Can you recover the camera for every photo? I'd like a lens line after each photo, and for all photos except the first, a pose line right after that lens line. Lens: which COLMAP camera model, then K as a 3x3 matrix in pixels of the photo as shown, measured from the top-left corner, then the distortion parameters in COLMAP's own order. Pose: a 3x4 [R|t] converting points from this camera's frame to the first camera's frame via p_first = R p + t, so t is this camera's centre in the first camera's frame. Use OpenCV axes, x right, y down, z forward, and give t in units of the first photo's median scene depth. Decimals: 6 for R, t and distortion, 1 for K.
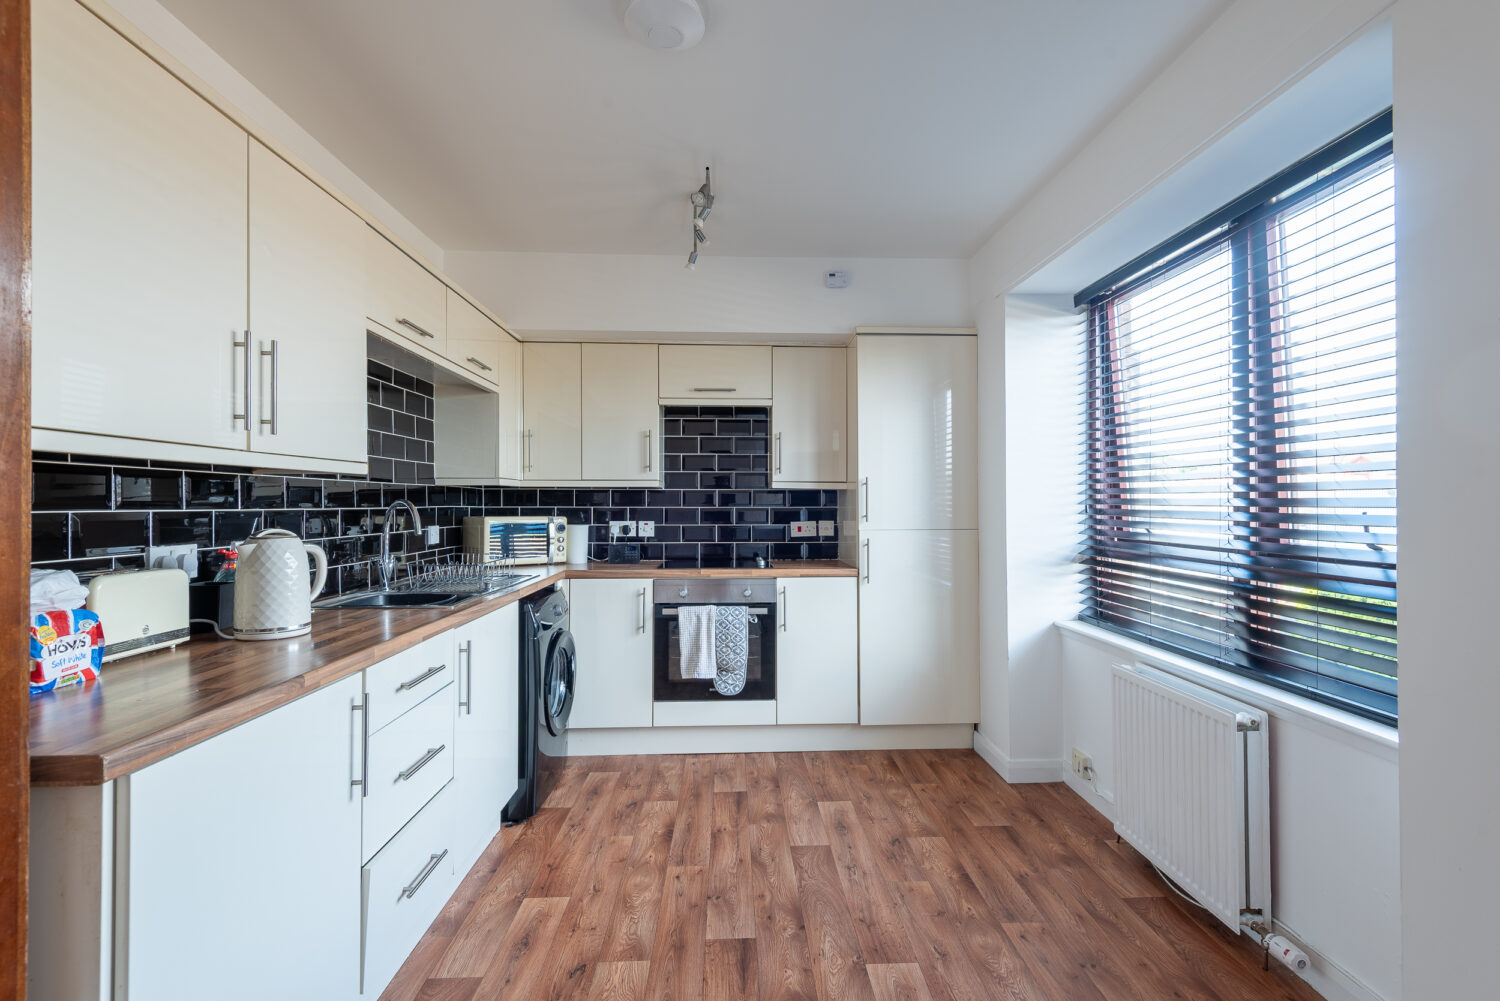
lens RADIAL K [[706.9, 0, 750.0], [0, 706.9, 500.5], [0, 0, 1]] dist [0.043531, -0.024989]
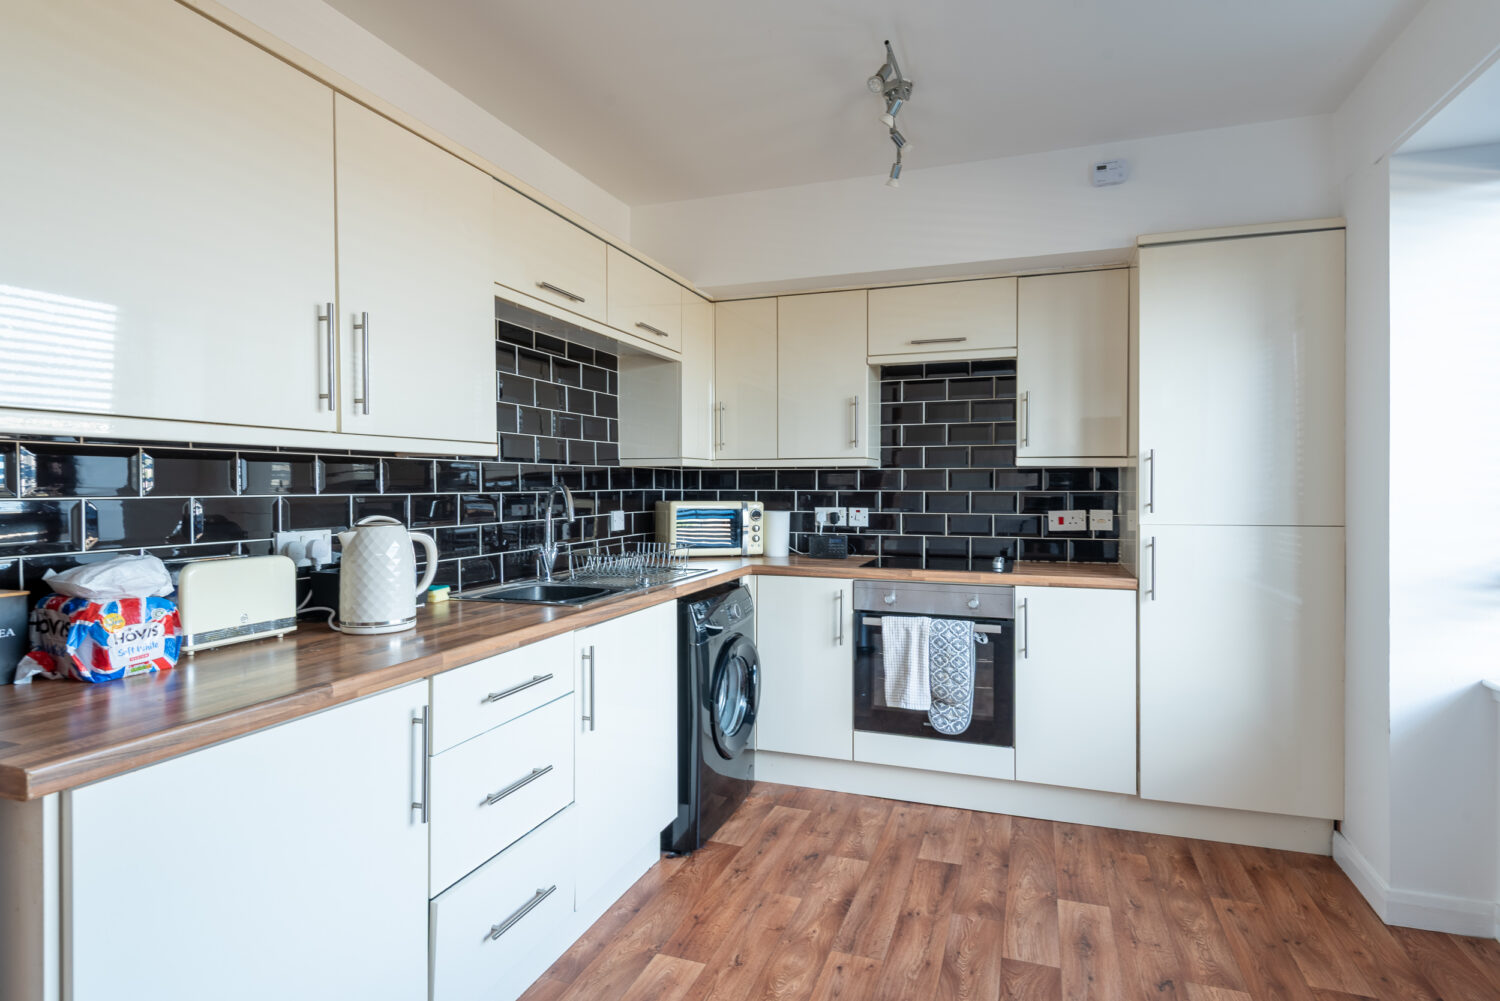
lens RADIAL K [[791.5, 0, 747.5], [0, 791.5, 494.5], [0, 0, 1]] dist [0.037596, -0.026631]
pose [[0.927092, 0.005057, -0.374799, 0.099037], [0.001583, 0.999847, 0.017405, -0.002967], [0.374830, -0.016730, 0.926943, 0.125437]]
